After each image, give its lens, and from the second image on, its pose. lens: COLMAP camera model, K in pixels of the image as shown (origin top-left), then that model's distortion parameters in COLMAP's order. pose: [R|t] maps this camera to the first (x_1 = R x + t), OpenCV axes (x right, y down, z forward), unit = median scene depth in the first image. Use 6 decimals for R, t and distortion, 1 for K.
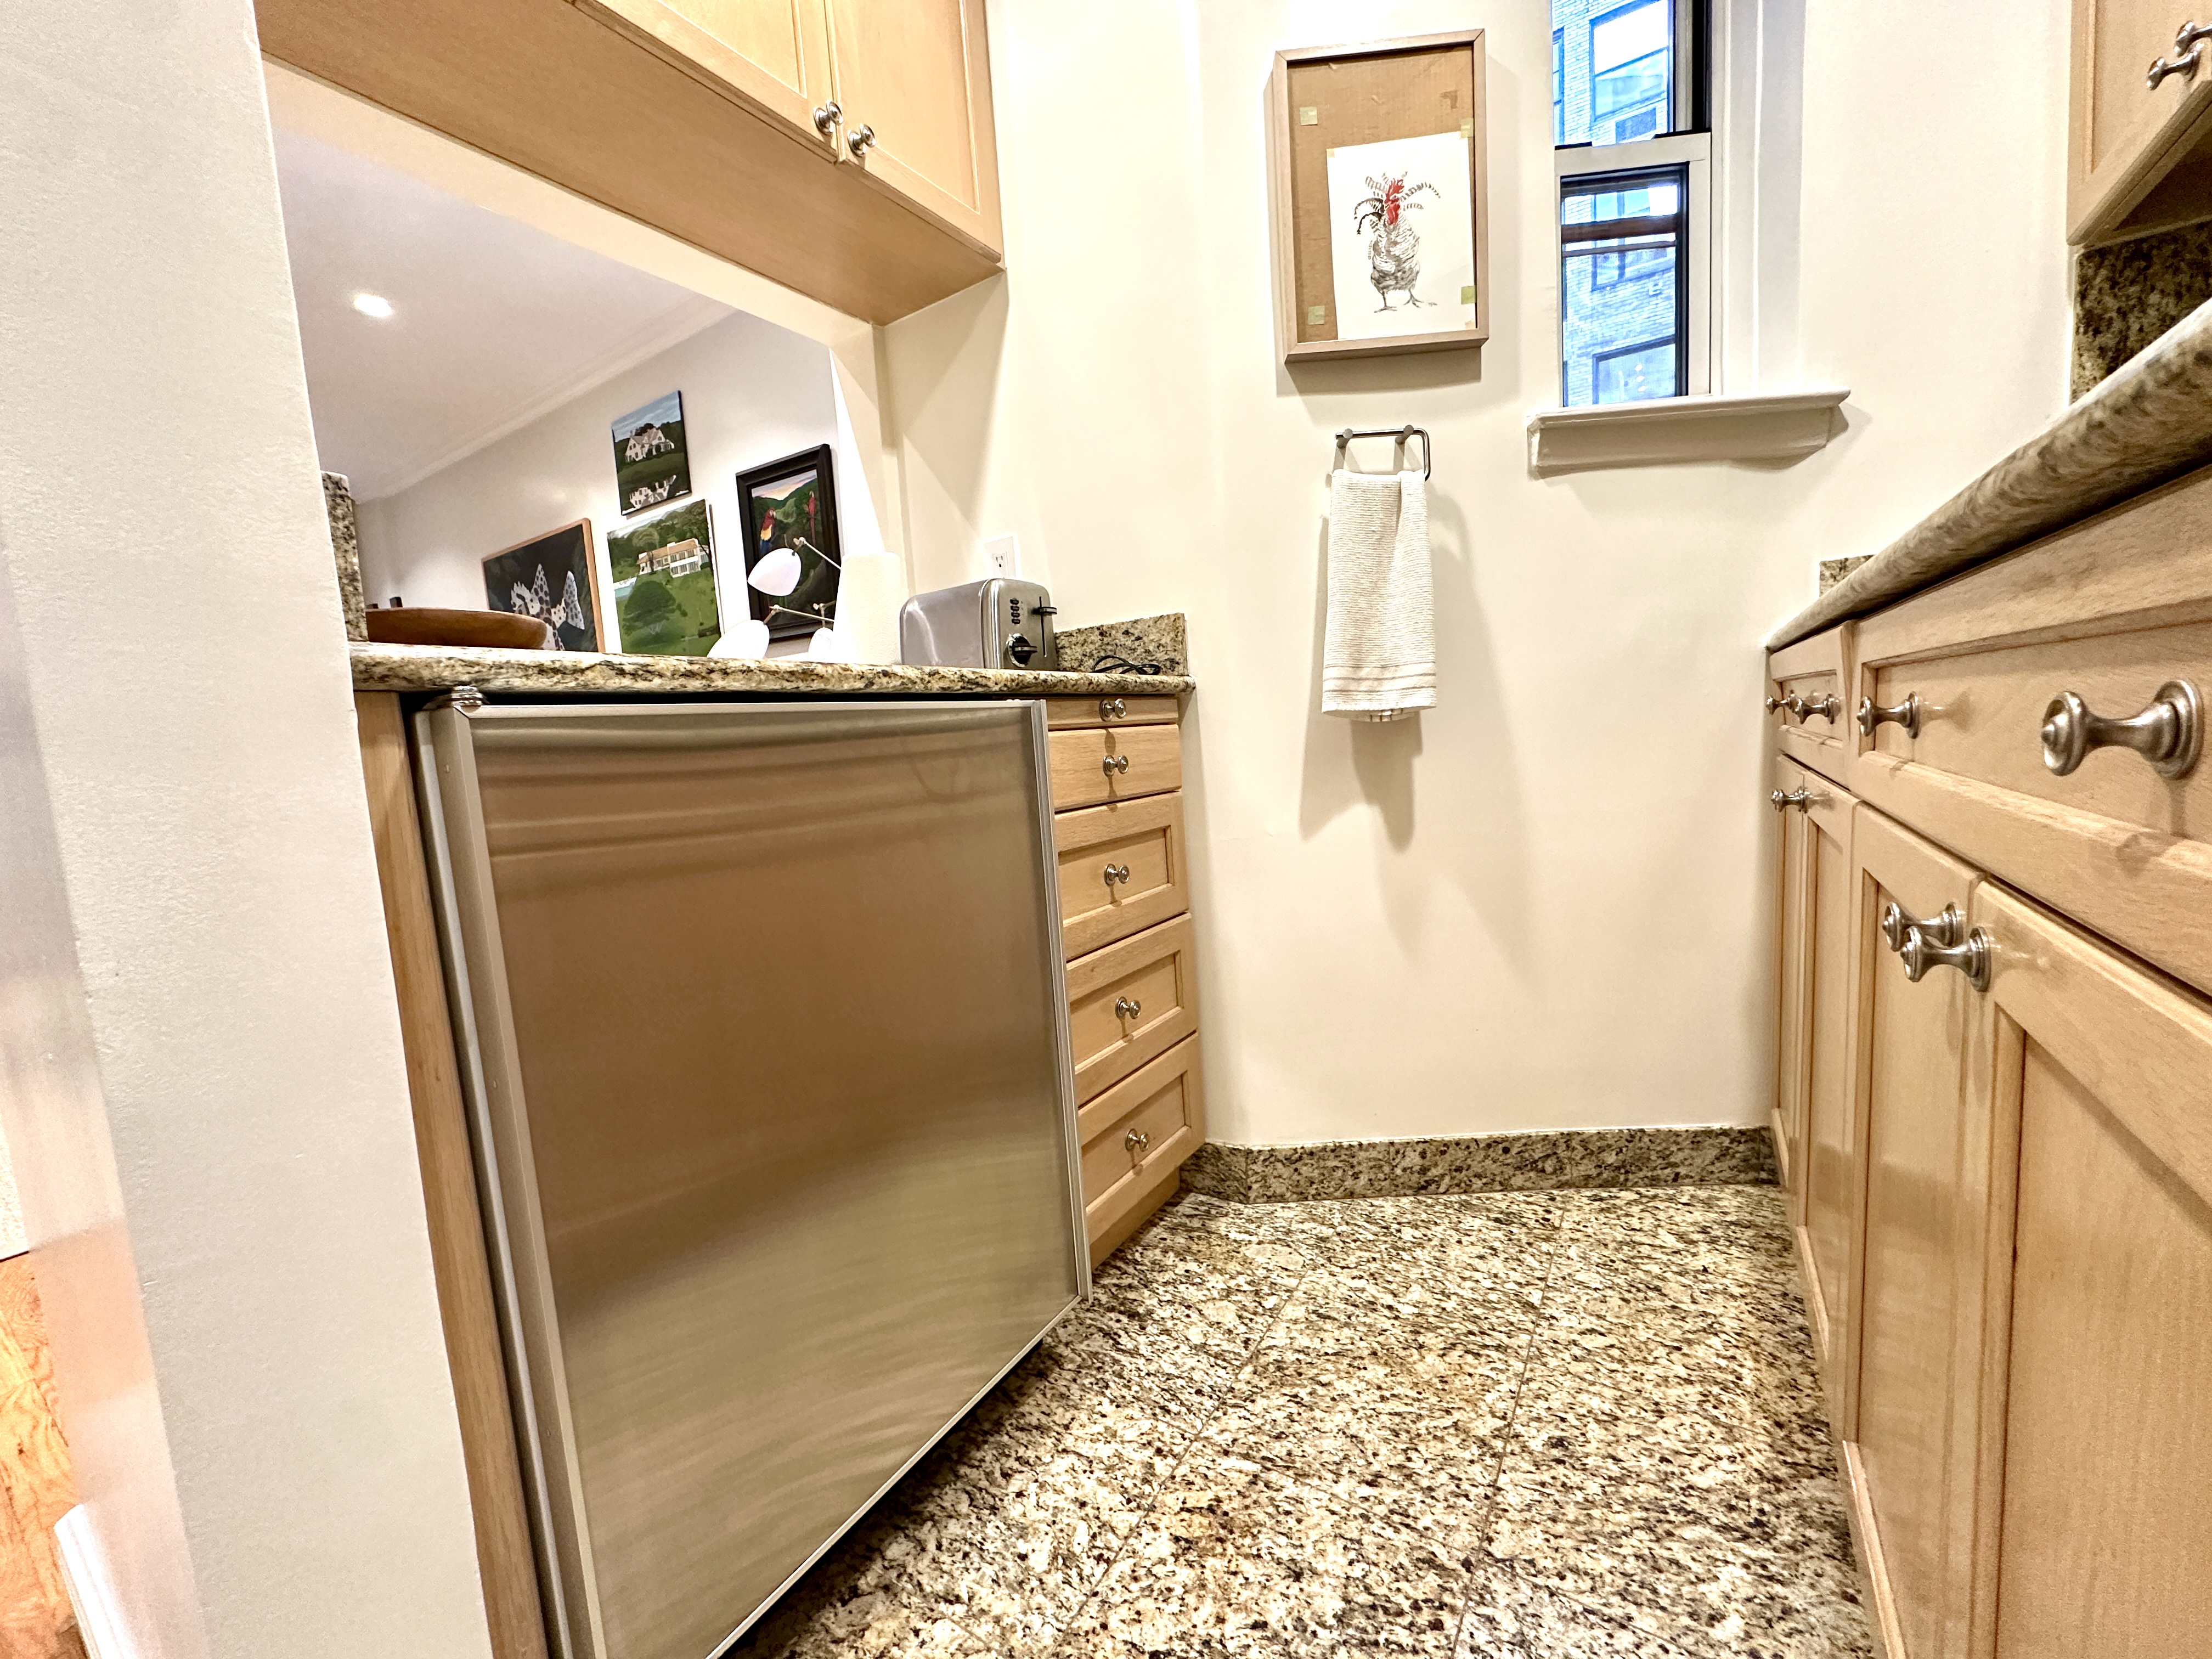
lens RADIAL K [[880.0, 0, 1095.6], [0, 880.0, 827.6], [0, 0, 1]] dist [-0.004530, -0.000223]
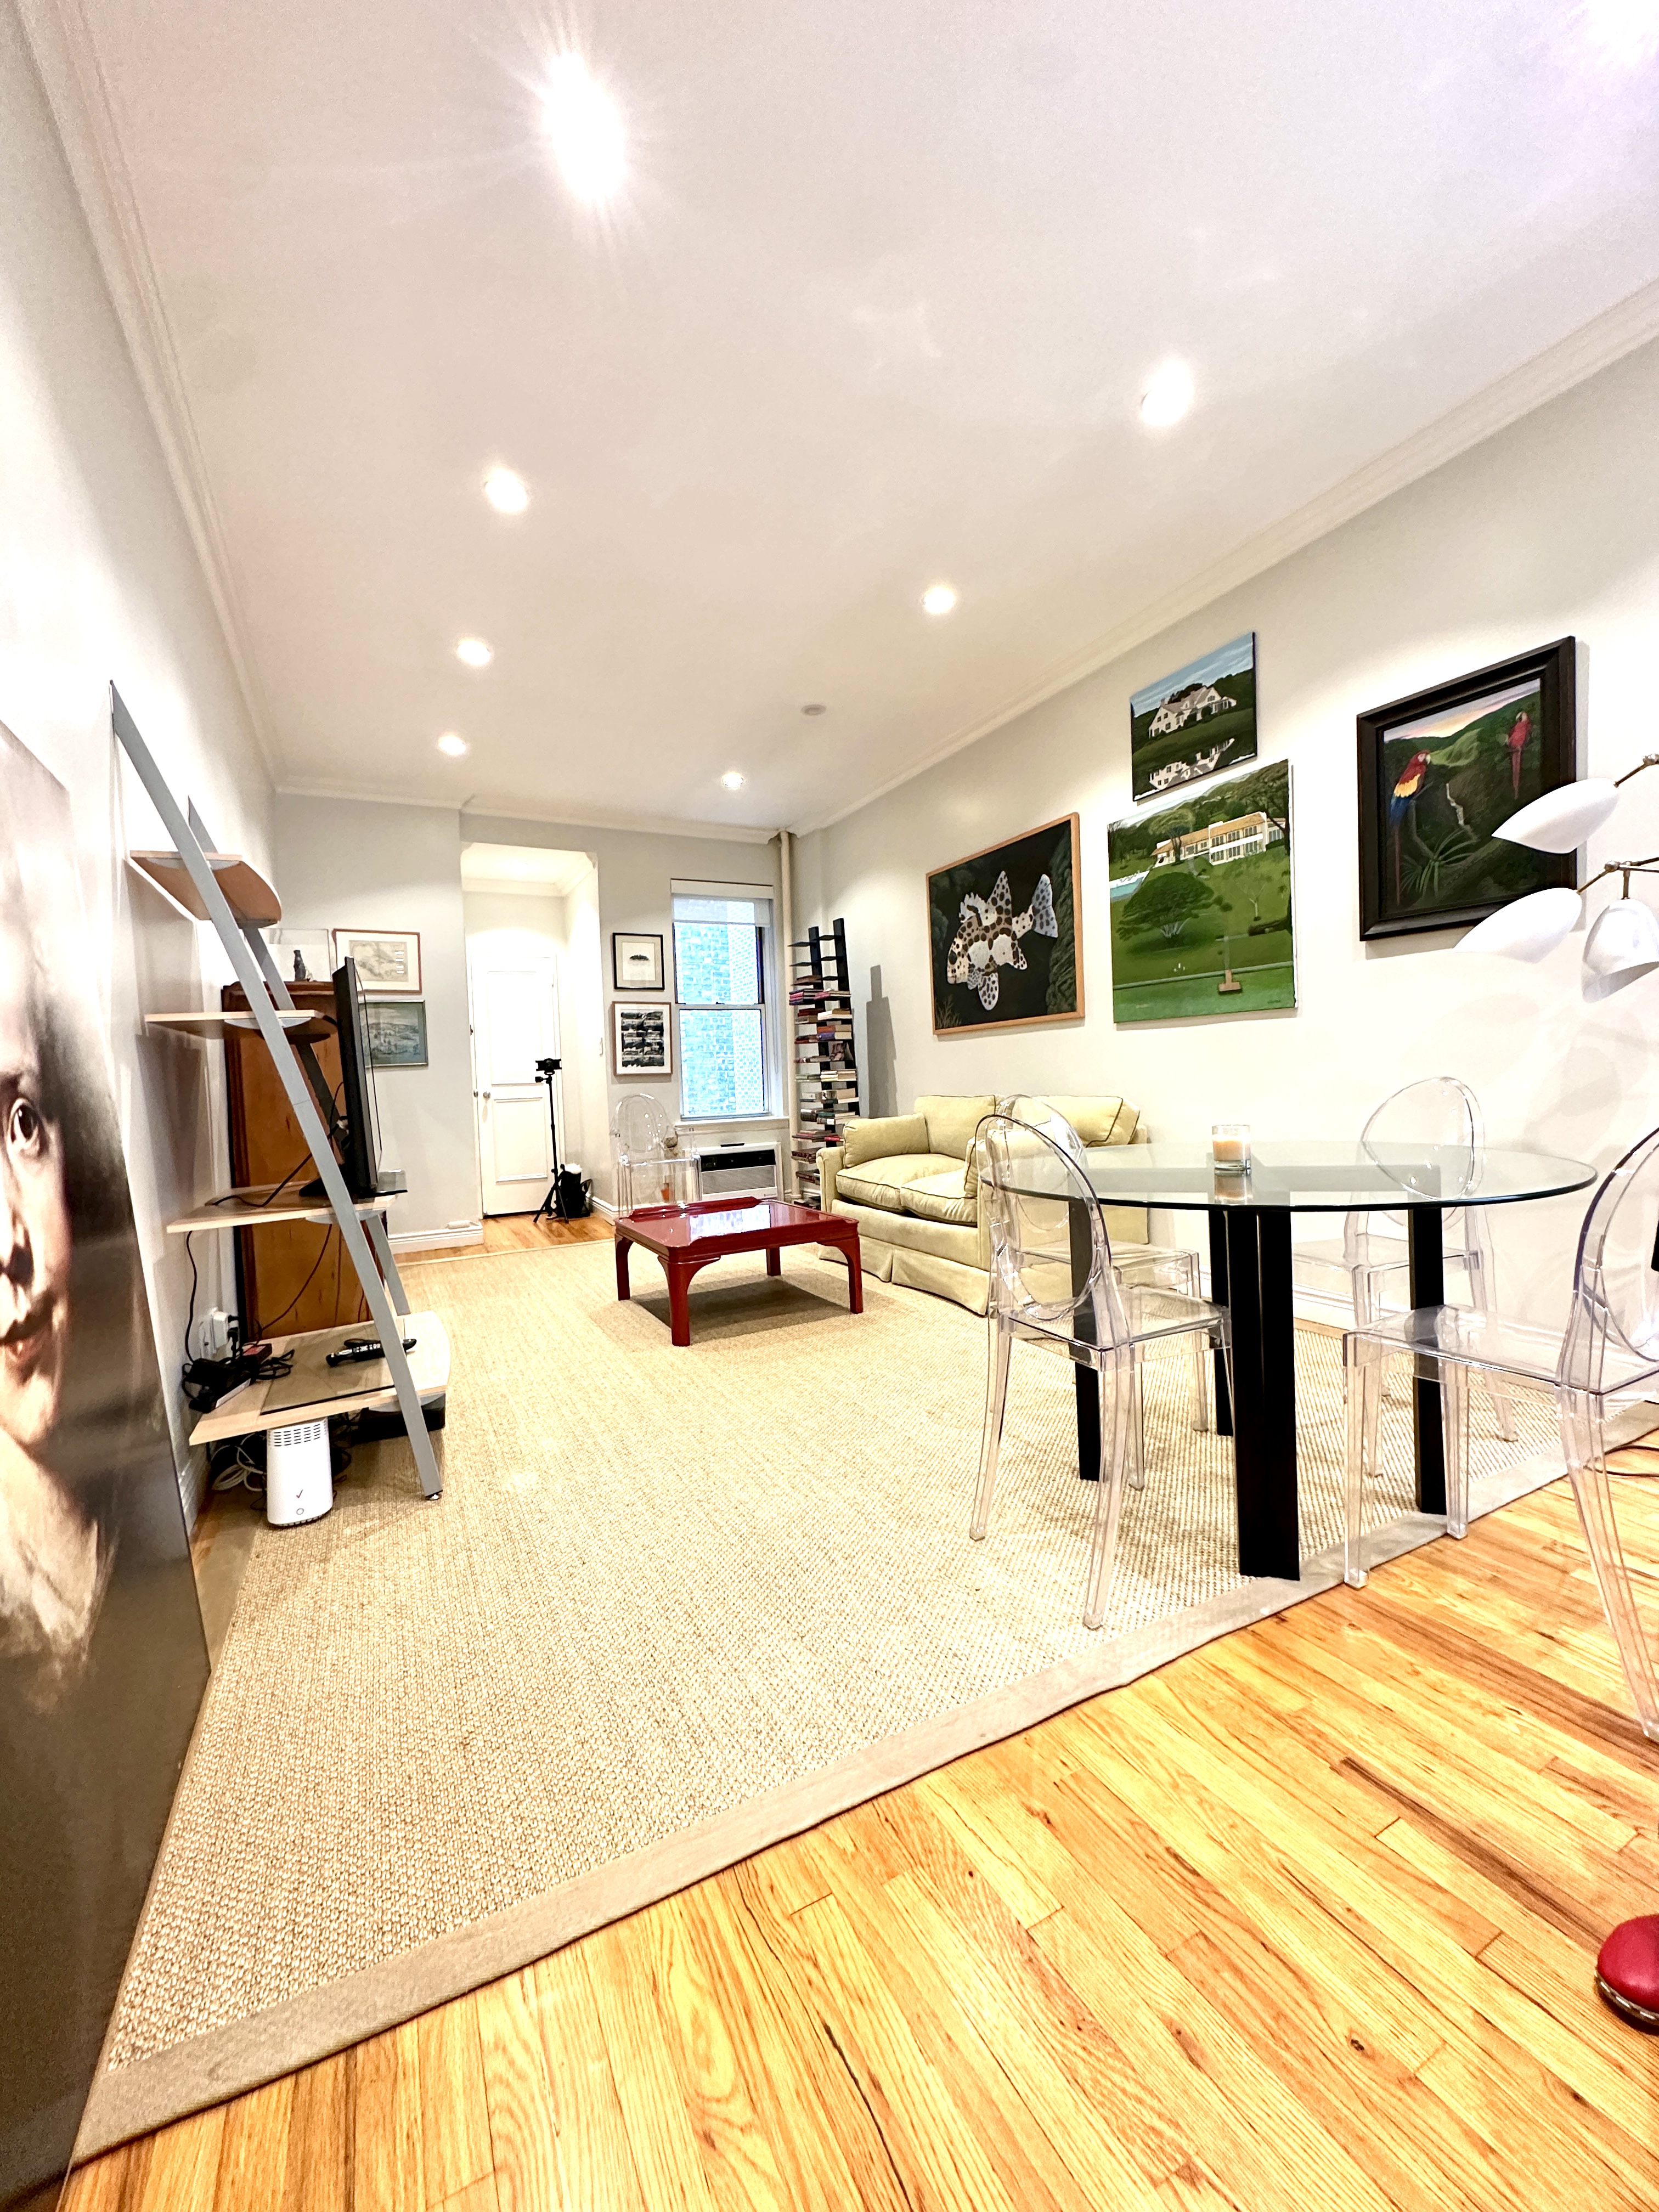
lens RADIAL K [[880.0, 0, 837.1], [0, 880.0, 1106.0], [0, 0, 1]] dist [-0.004530, -0.000223]
pose [[0.879917, 0.046011, -0.472894, -0.382773], [-0.070233, 0.996962, -0.033681, -0.009534], [0.469908, 0.062849, 0.880475, 0.129419]]
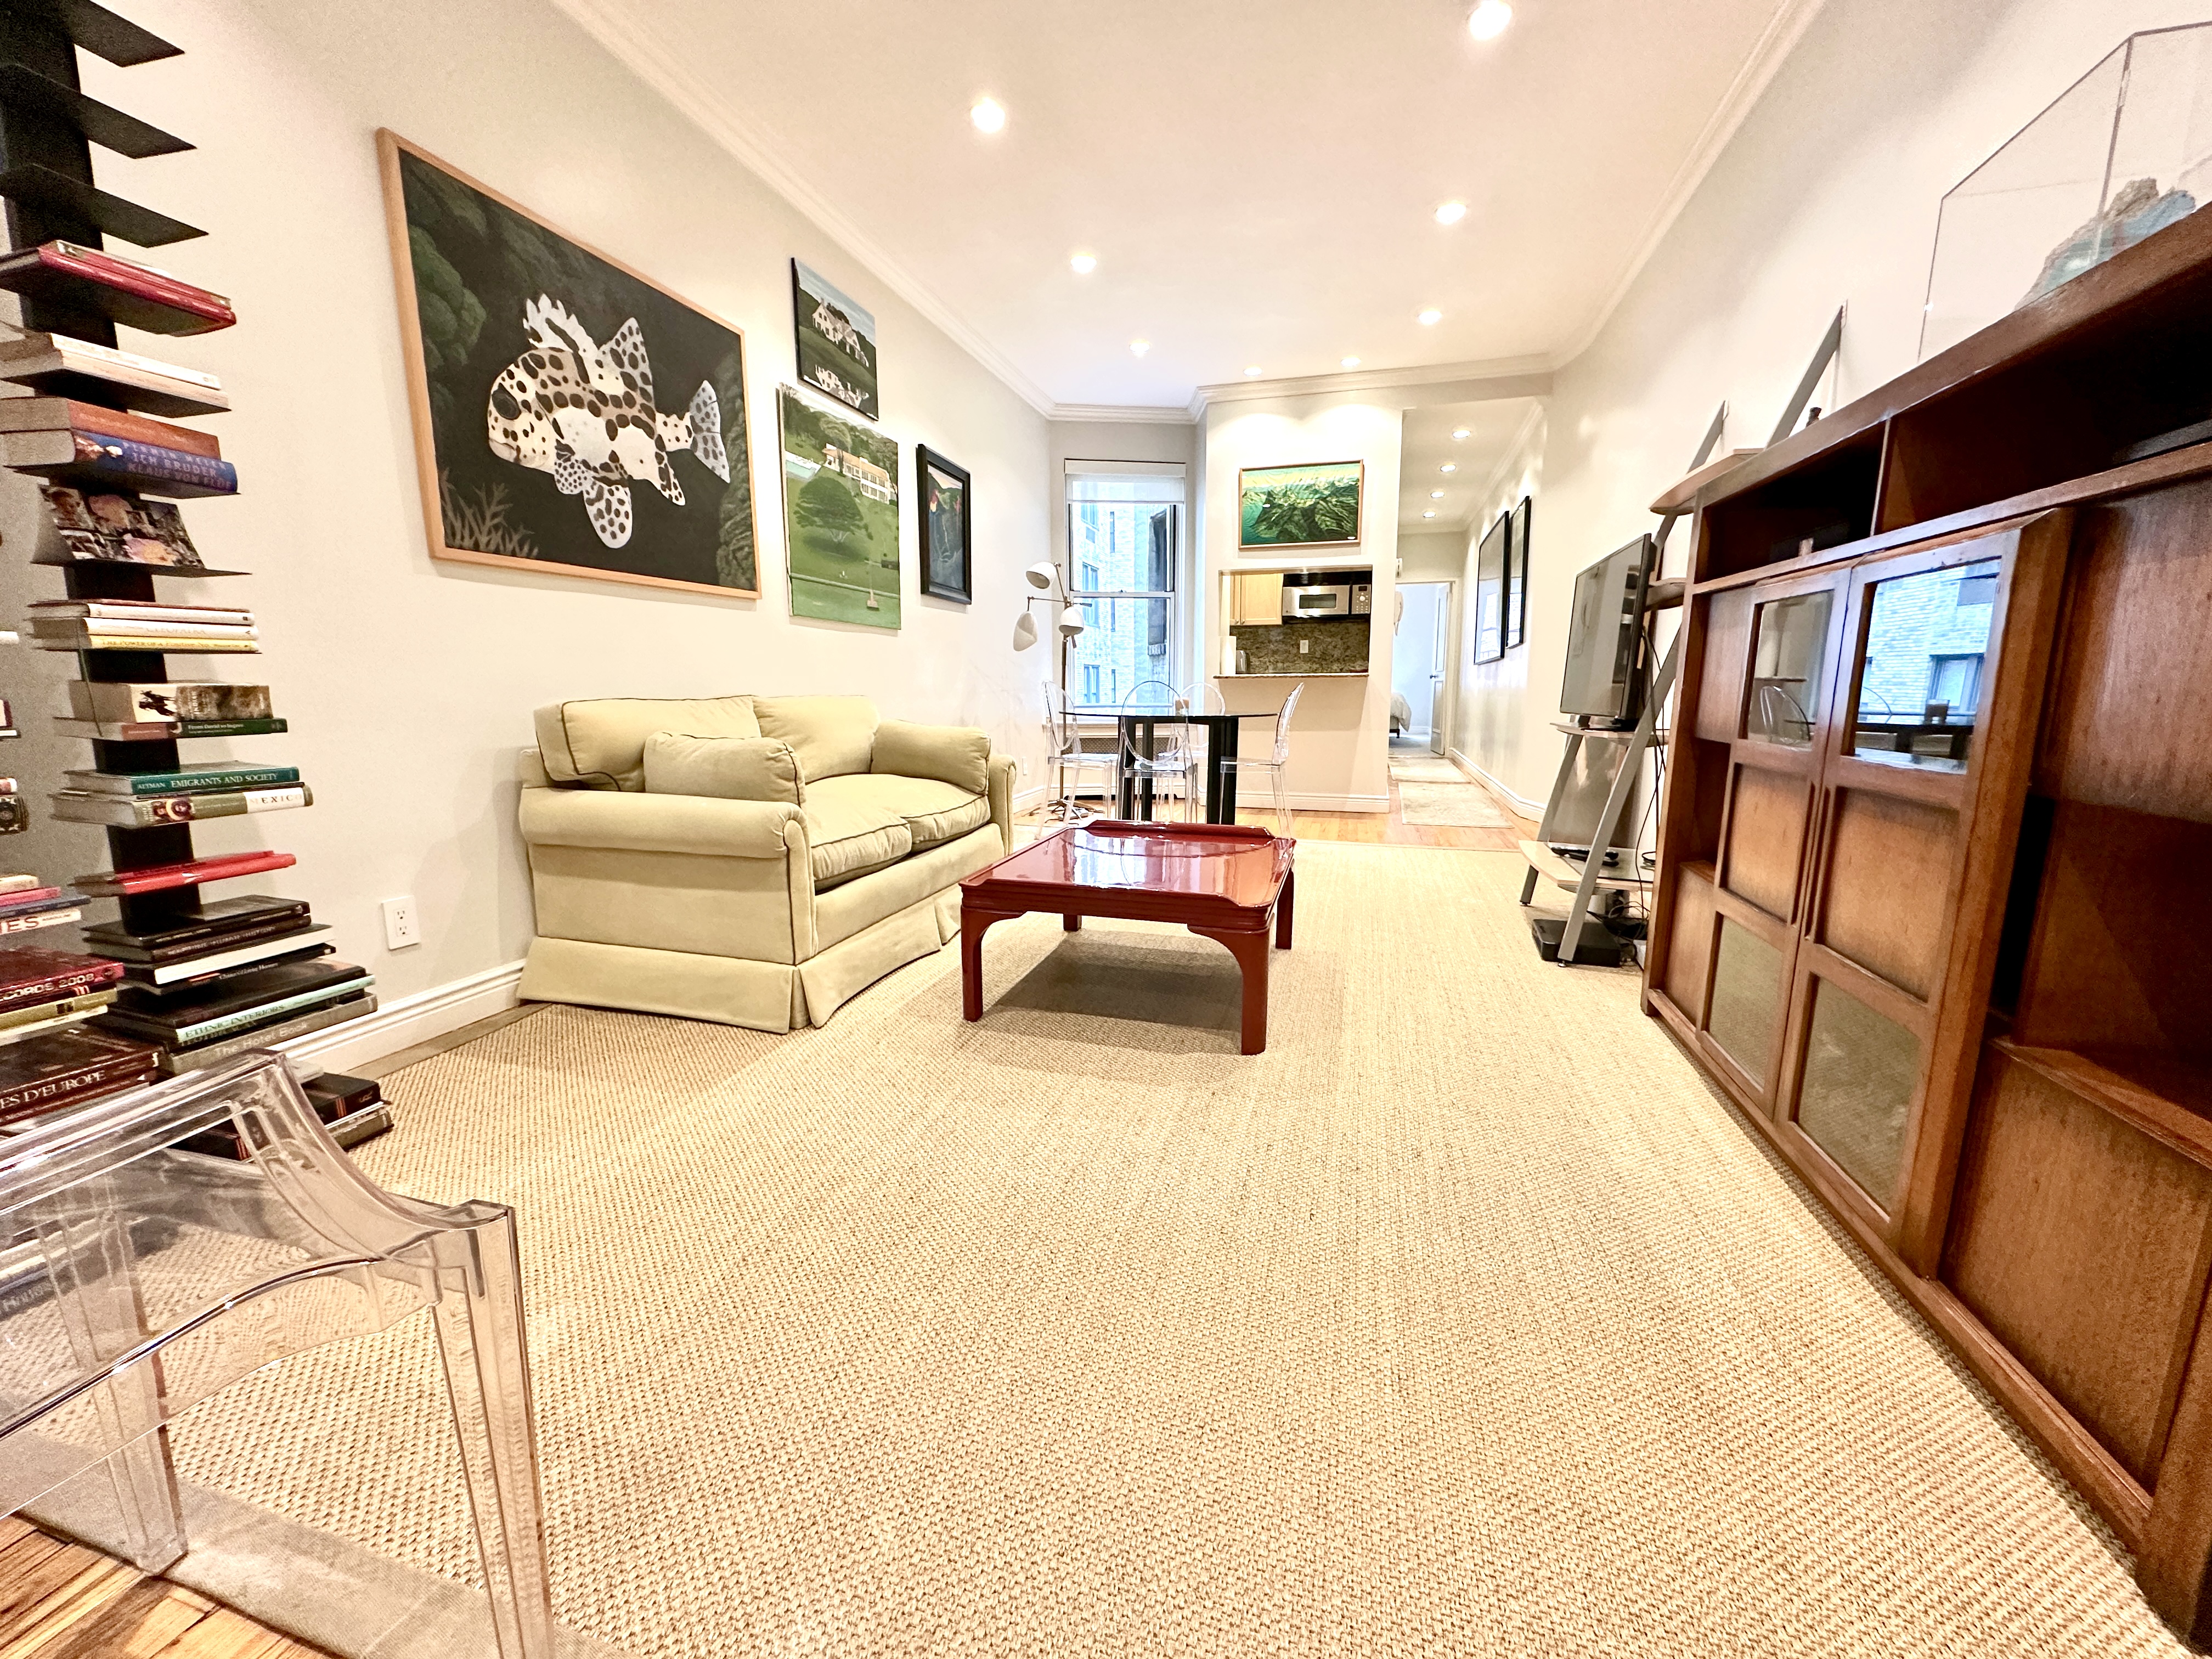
lens RADIAL K [[880.0, 0, 1109.0], [0, 880.0, 832.1], [0, 0, 1]] dist [-0.004530, -0.000223]
pose [[-0.313733, -0.091830, 0.945060, -1.458127], [0.126286, 0.982434, 0.137385, -0.022692], [-0.941076, 0.162450, -0.296625, 1.065057]]
